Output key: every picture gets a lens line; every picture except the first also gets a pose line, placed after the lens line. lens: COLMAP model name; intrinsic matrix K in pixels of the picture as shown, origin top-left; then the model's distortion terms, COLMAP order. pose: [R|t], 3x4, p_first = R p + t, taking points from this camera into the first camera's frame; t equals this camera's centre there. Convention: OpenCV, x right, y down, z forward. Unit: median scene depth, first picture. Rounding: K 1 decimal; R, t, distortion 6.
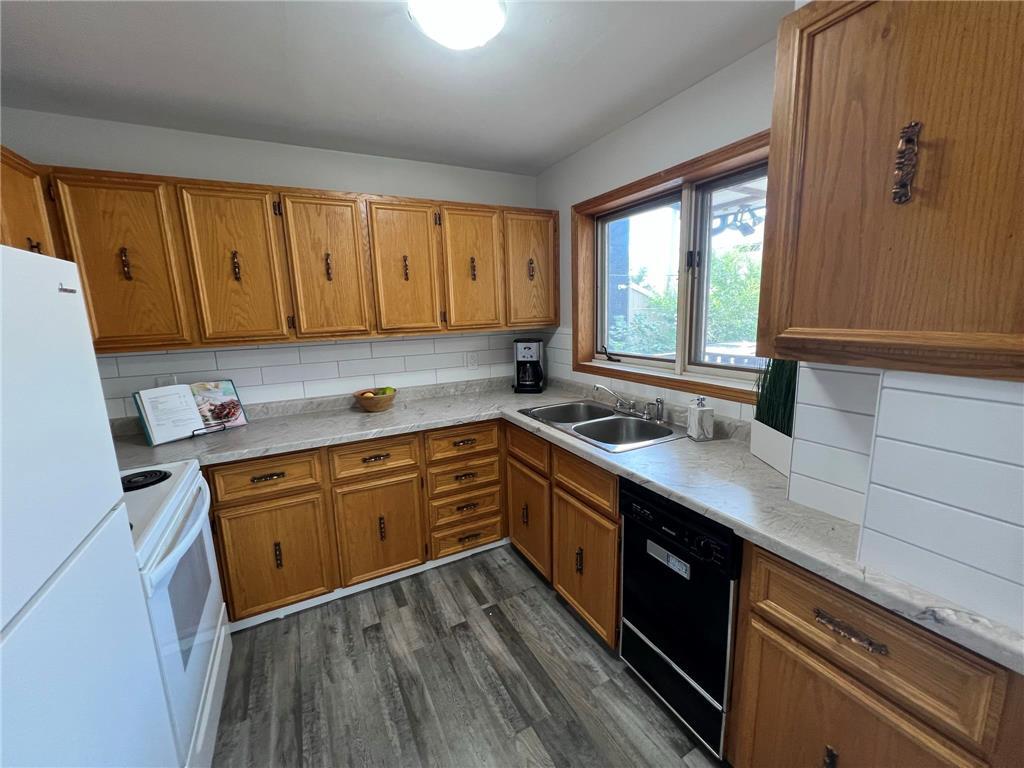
lens RADIAL K [[411.4, 0, 509.8], [0, 411.4, 379.6], [0, 0, 1]] dist [-0.002151, 0.000536]
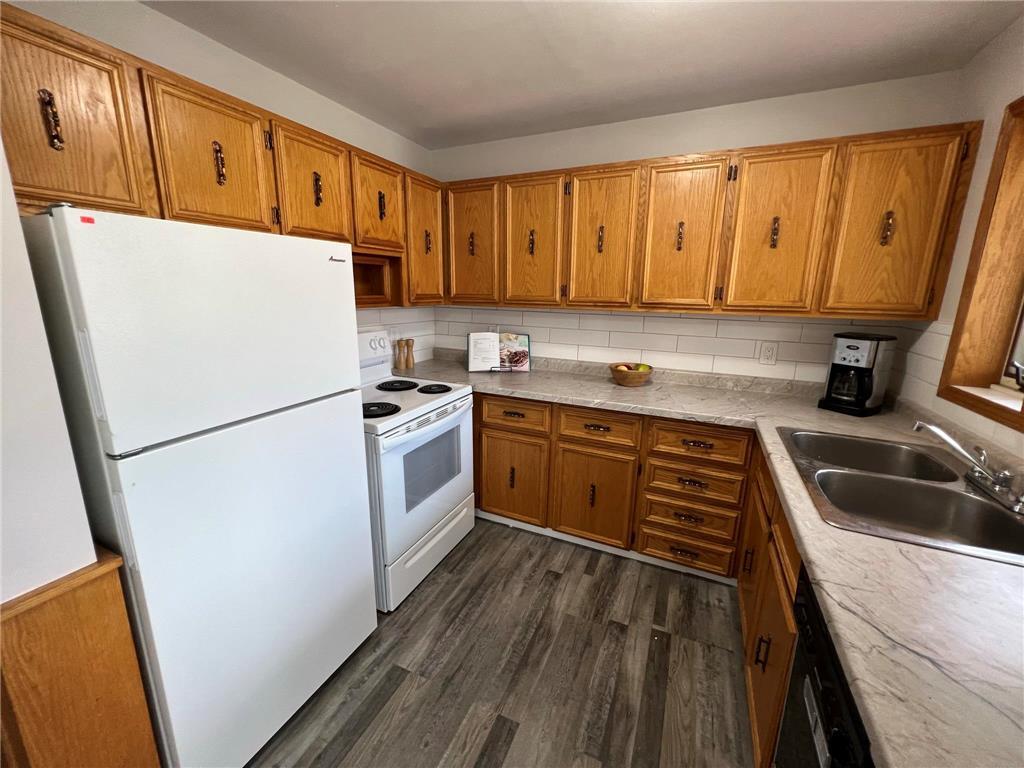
lens RADIAL K [[411.4, 0, 509.8], [0, 411.4, 379.6], [0, 0, 1]] dist [-0.002151, 0.000536]
pose [[0.609824, 0.210782, -0.763994, 0.297497], [-0.166500, 0.976545, 0.136522, -0.029802], [0.774850, 0.043951, 0.630615, 0.178154]]
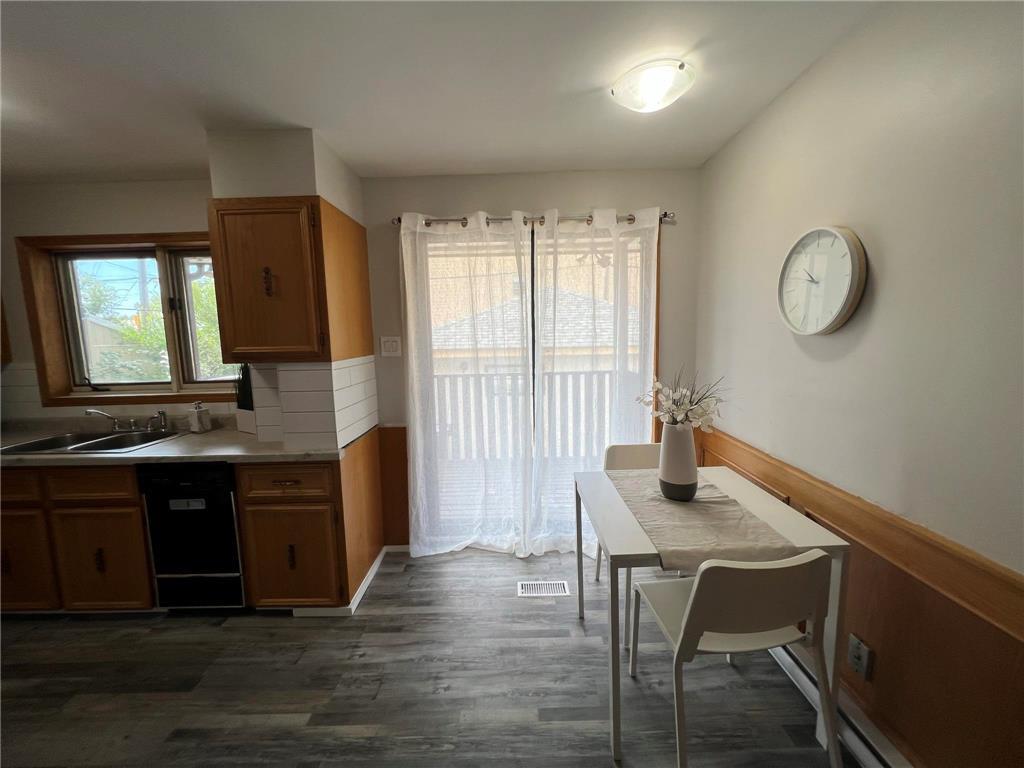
lens RADIAL K [[411.4, 0, 509.8], [0, 411.4, 379.6], [0, 0, 1]] dist [-0.002151, 0.000536]
pose [[0.468061, -0.082005, 0.879883, -0.222872], [0.159918, 0.987106, 0.006929, 0.106063], [-0.869106, 0.137466, 0.475140, -0.509767]]
